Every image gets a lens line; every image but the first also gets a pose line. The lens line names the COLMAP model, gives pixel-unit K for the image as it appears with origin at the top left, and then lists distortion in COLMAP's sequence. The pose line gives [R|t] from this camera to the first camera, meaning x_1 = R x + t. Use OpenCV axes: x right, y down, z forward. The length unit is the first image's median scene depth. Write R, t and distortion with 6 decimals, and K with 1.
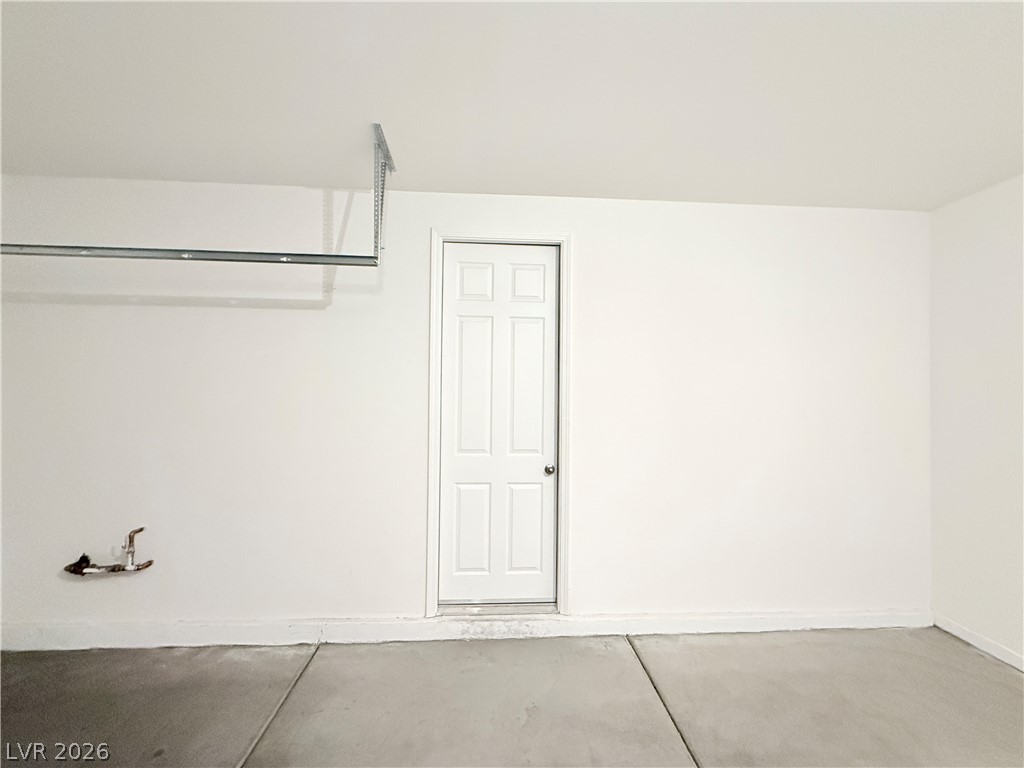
lens RADIAL K [[433.5, 0, 512.0], [0, 433.5, 384.0], [0, 0, 1]] dist [-0.002096, -0.000146]
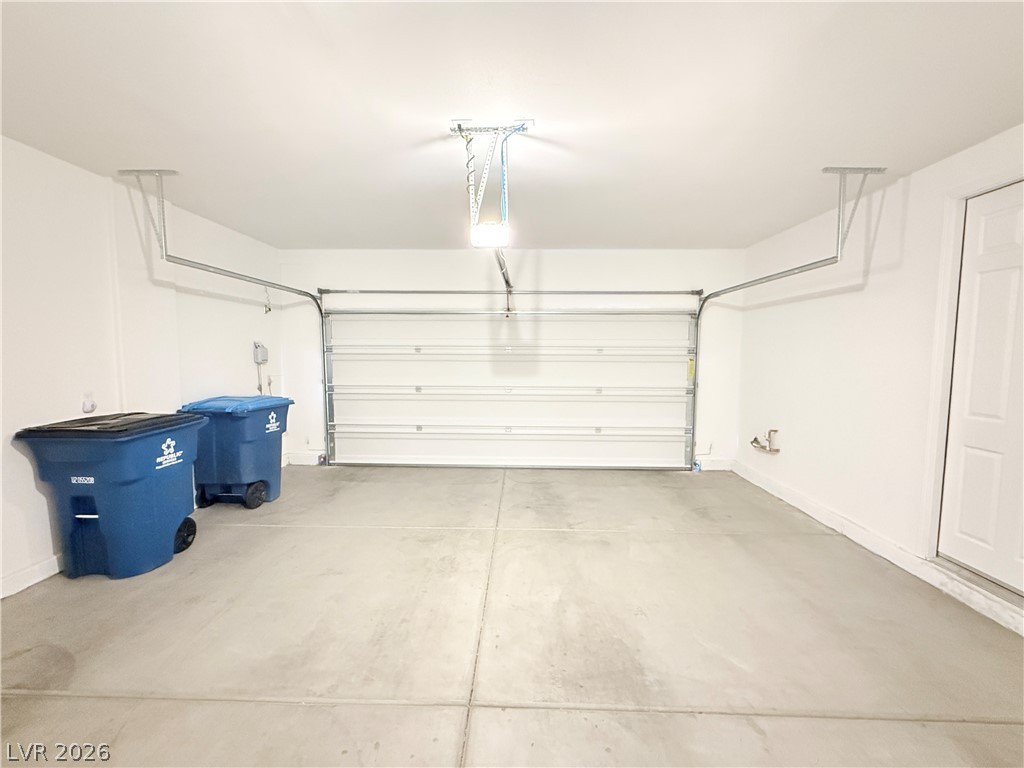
lens RADIAL K [[409.7, 0, 512.0], [0, 409.7, 384.0], [0, 0, 1]] dist [0.000510, -0.000058]
pose [[-0.088705, 0.067209, -0.993788, 0.929633], [0.017239, 0.997675, 0.065933, 0.009623], [0.995909, -0.011283, -0.089657, 0.061983]]
